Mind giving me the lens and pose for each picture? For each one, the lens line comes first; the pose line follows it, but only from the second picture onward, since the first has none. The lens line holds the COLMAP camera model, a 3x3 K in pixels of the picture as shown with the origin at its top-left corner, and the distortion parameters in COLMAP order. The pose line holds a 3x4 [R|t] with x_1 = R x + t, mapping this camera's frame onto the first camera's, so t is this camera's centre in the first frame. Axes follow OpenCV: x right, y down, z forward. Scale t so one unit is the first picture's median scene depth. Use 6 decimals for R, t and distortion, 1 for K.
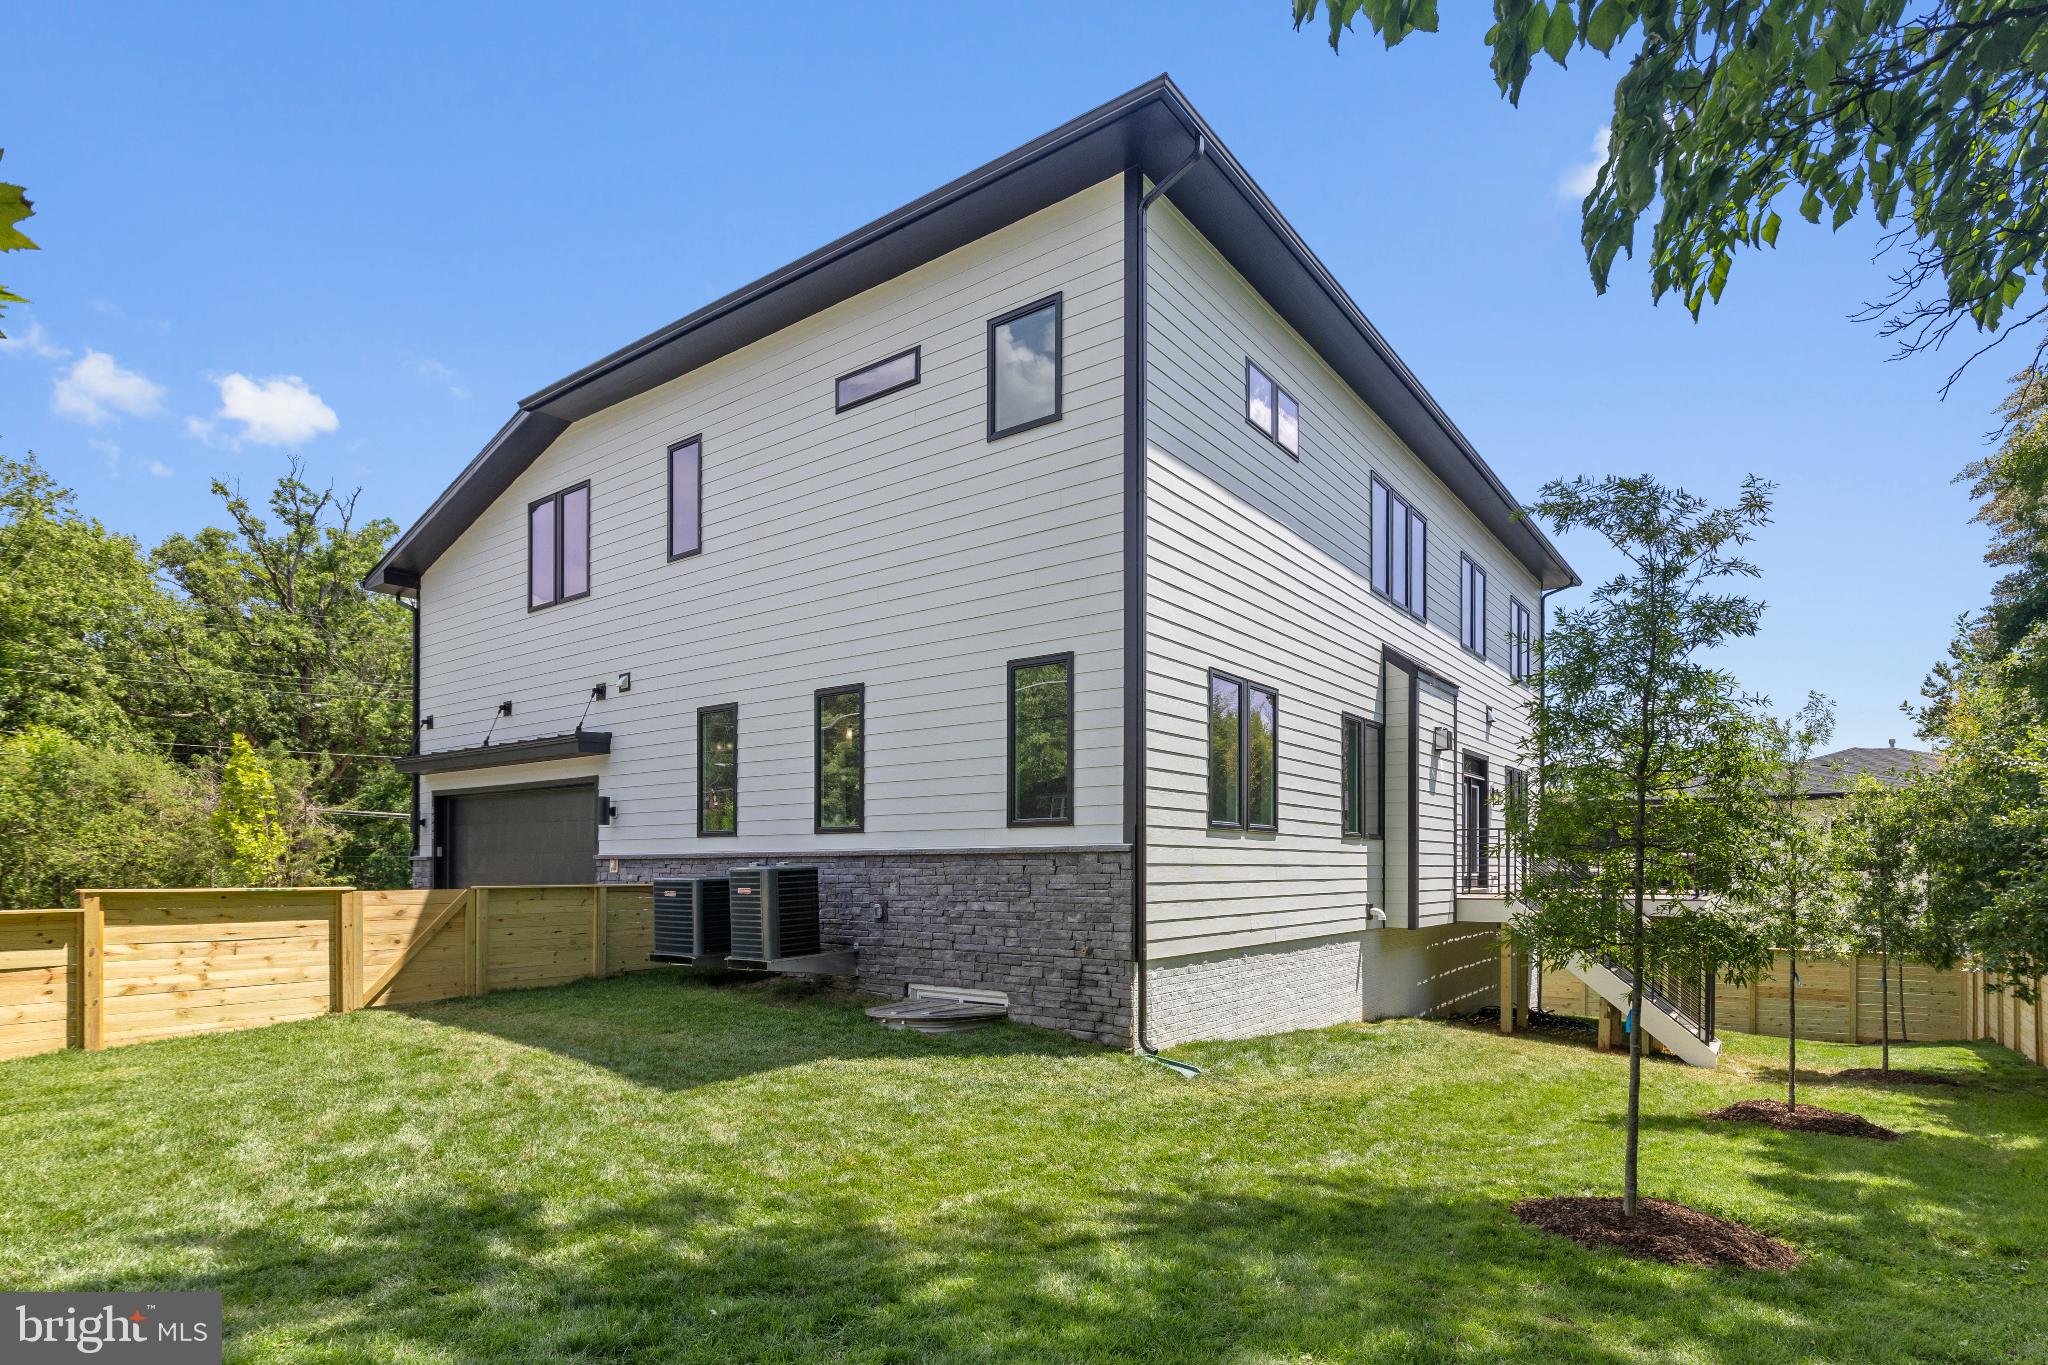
lens RADIAL K [[1045.2, 0, 1024.0], [0, 1045.2, 682.5], [0, 0, 1]] dist [0.000594, 0.000016]
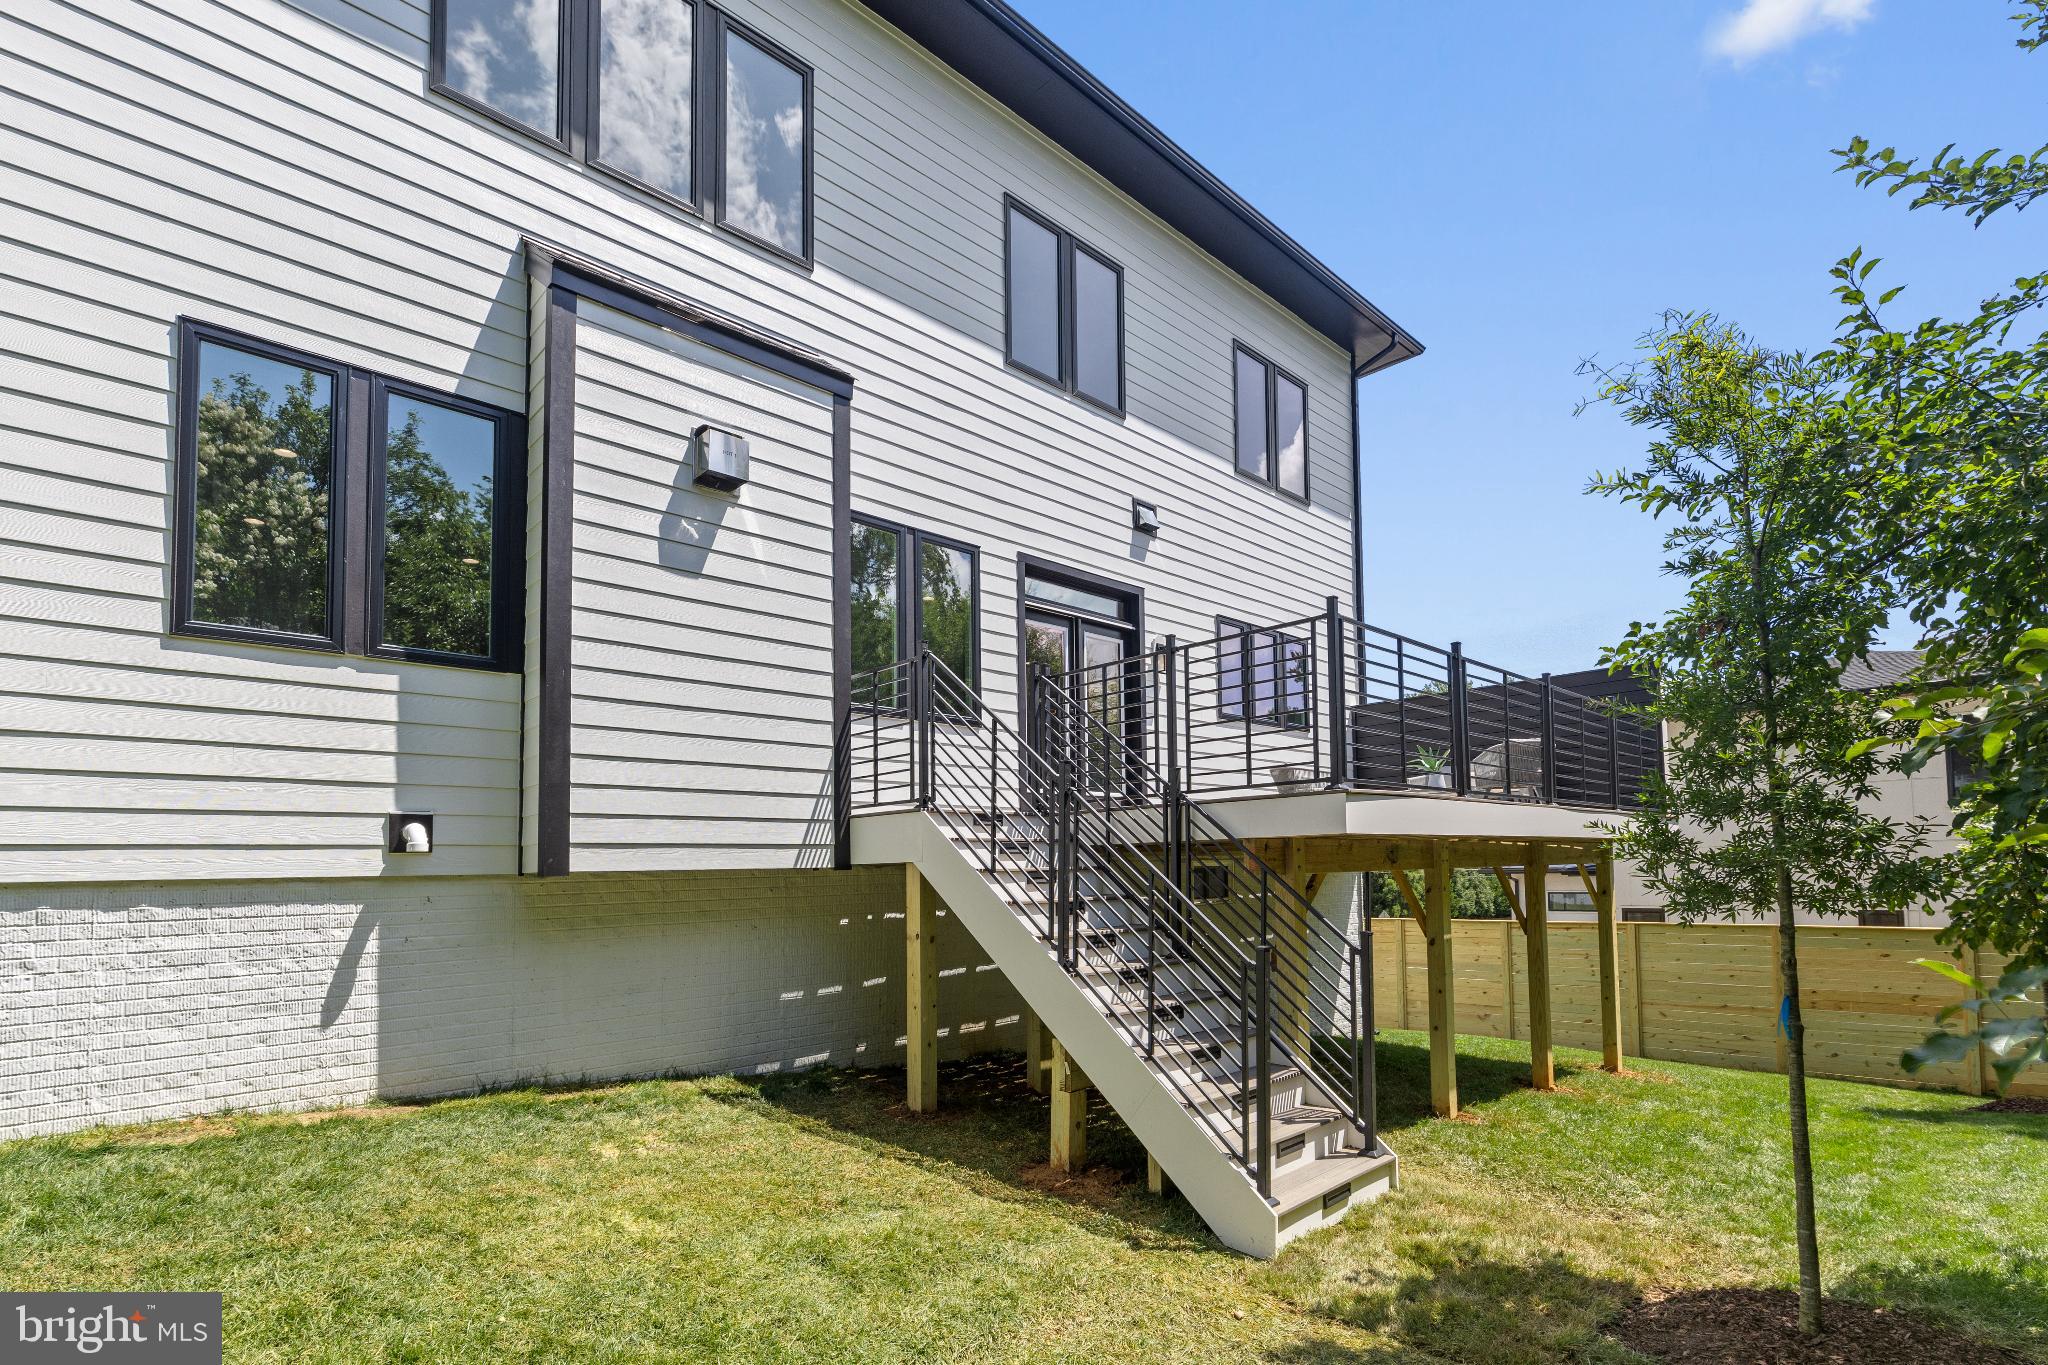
lens RADIAL K [[900.5, 0, 1024.0], [0, 900.5, 682.5], [0, 0, 1]] dist [-0.027398, 0.000116]
pose [[0.983369, -0.056380, -0.172646, 0.635689], [0.052354, 0.998242, -0.027787, 0.182508], [0.173909, 0.018286, 0.984592, 0.695345]]
